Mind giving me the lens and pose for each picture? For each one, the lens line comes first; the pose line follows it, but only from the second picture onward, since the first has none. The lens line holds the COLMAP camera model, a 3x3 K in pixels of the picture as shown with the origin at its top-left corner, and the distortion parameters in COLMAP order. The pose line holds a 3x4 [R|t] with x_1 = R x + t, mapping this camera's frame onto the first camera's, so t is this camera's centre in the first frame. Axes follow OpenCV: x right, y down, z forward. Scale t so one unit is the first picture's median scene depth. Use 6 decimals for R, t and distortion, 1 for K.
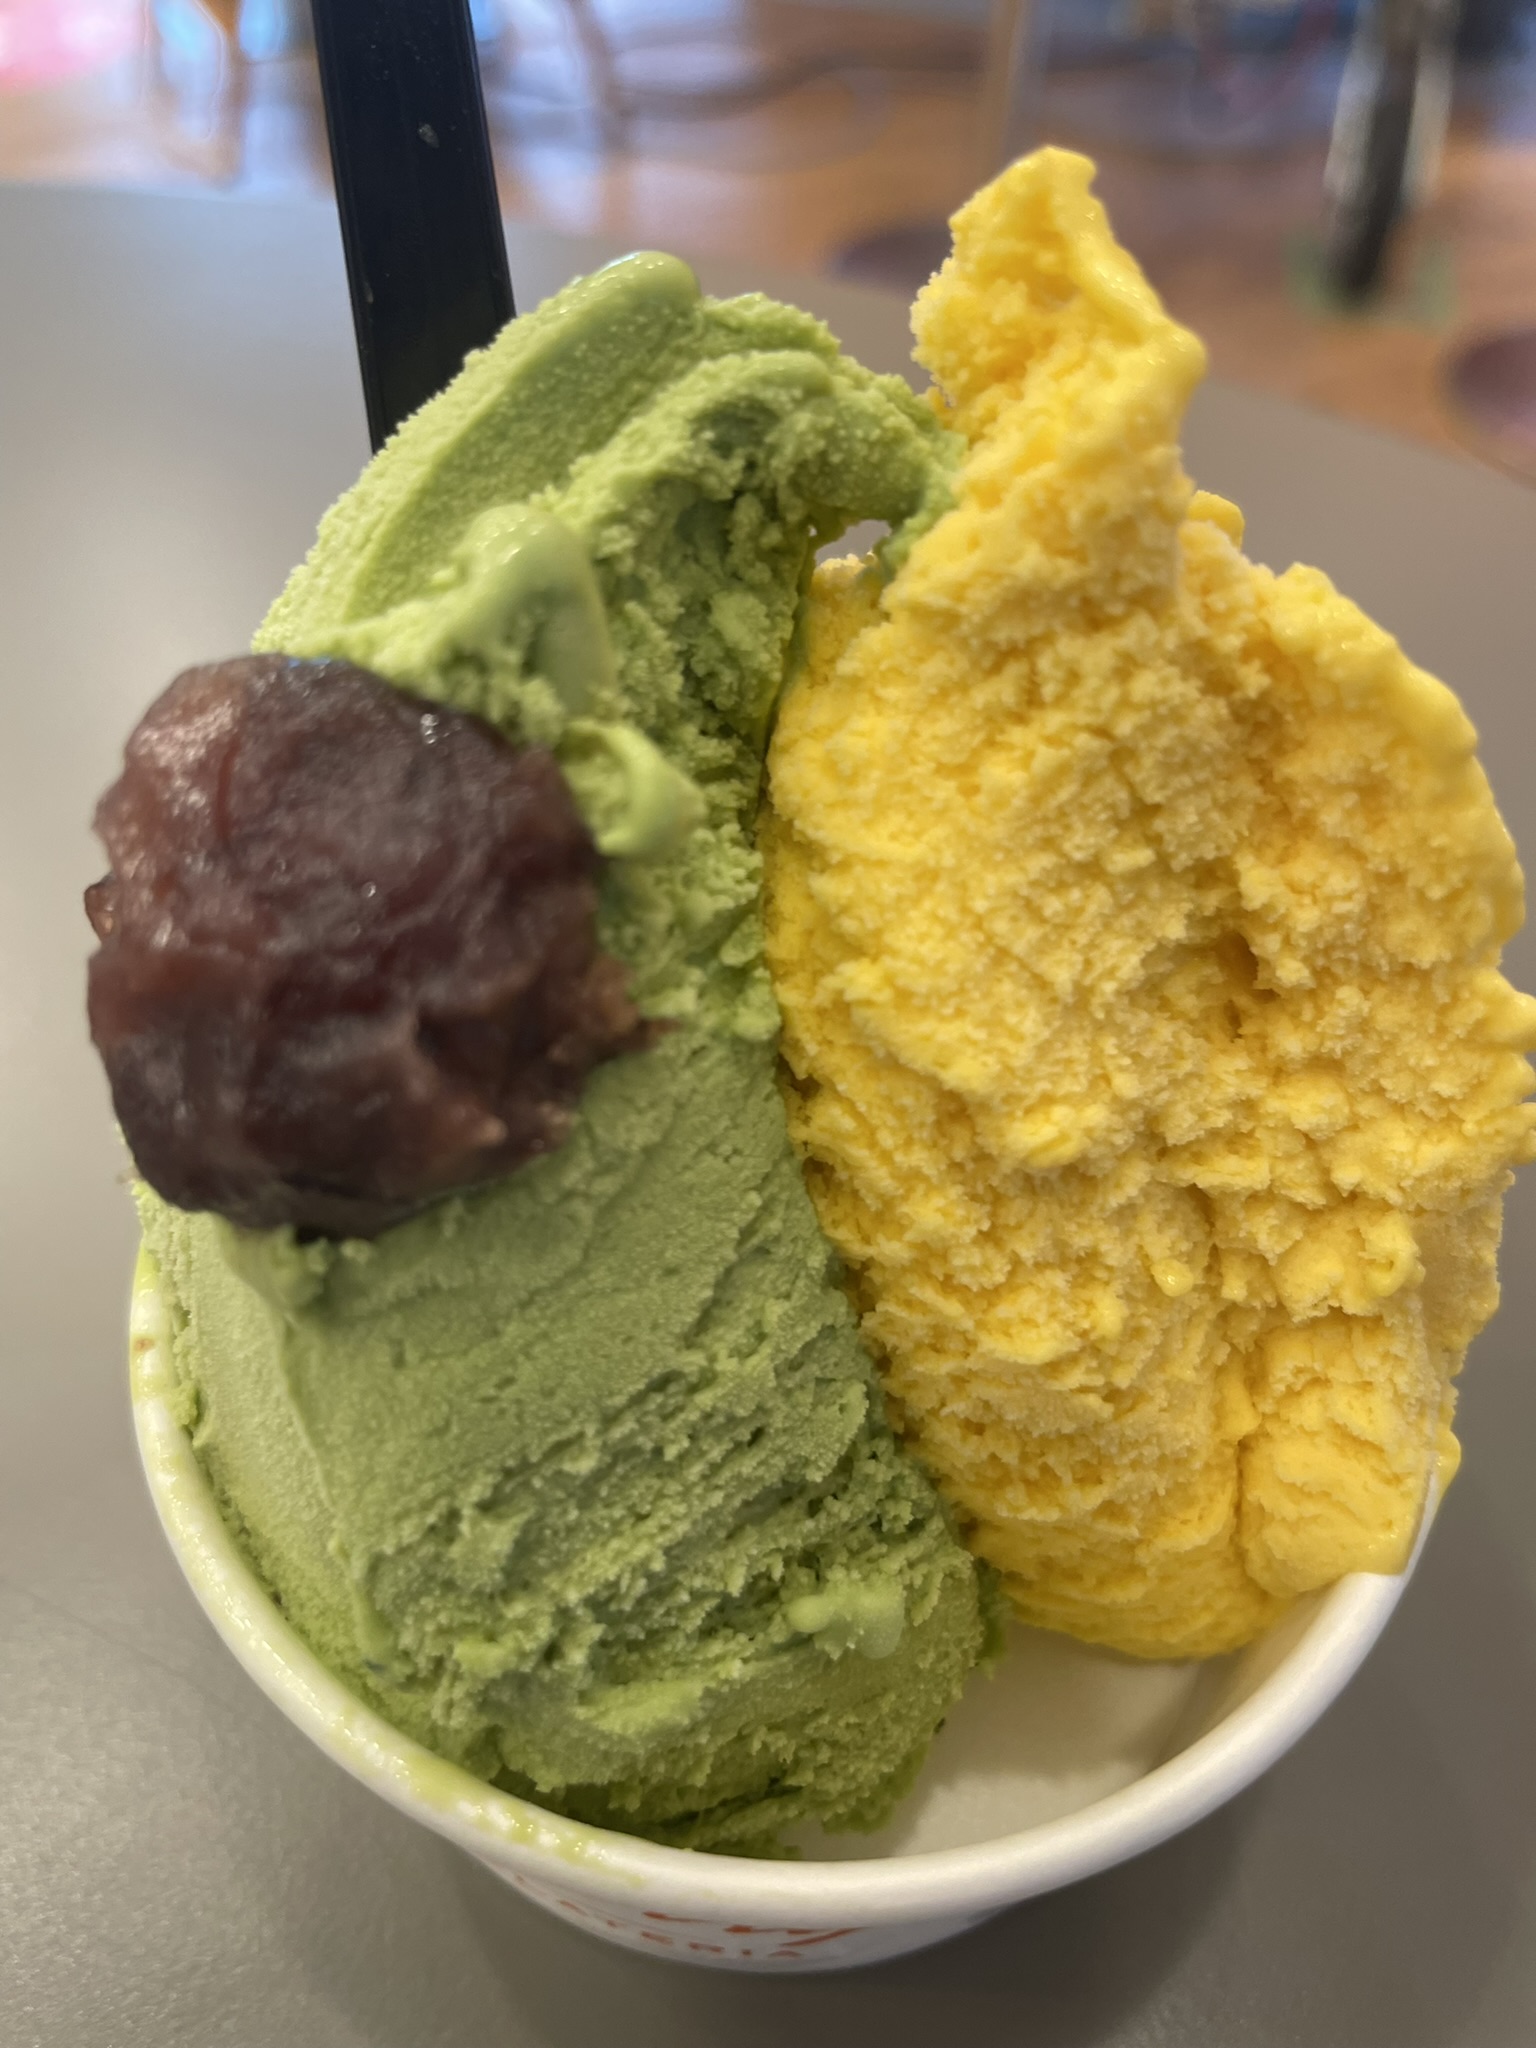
lens RADIAL K [[1684.2, 0, 848.3], [0, 1684.2, 1024.2], [0, 0, 1]] dist [0.101752, -0.000376]
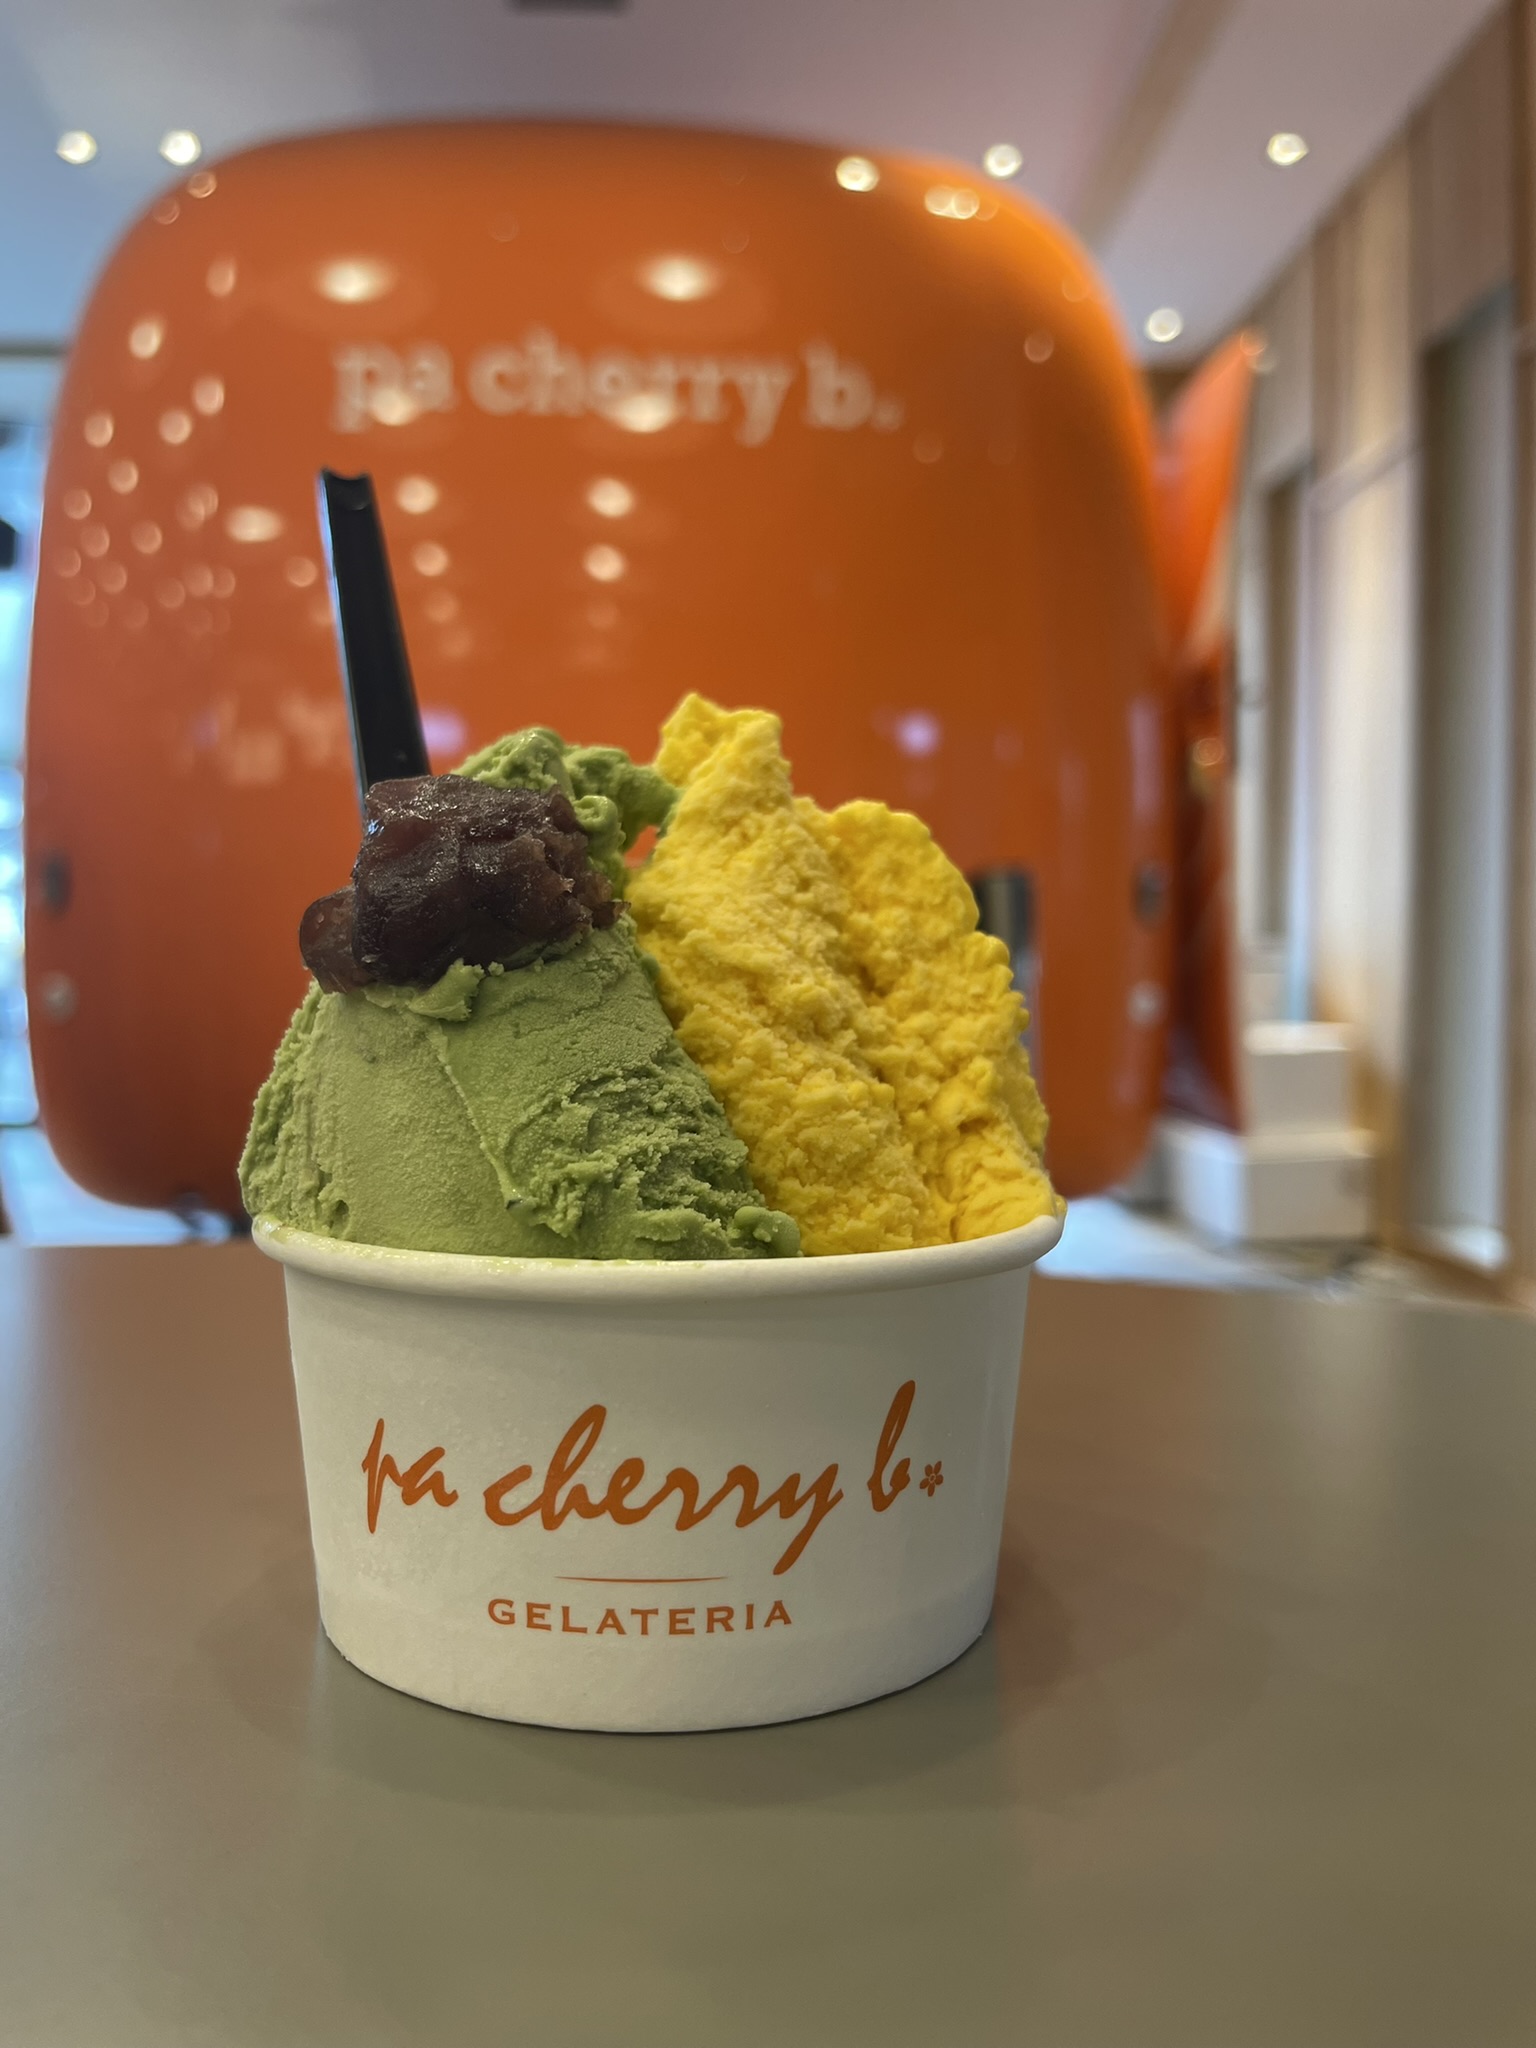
lens RADIAL K [[1569.8, 0, 768.0], [0, 1569.8, 1024.0], [0, 0, 1]] dist [0.414768, -0.000088]
pose [[0.949305, -0.054198, 0.309651, -0.528440], [0.264629, 0.669470, -0.694104, 1.443990], [-0.169683, 0.740859, 0.649874, -0.194055]]
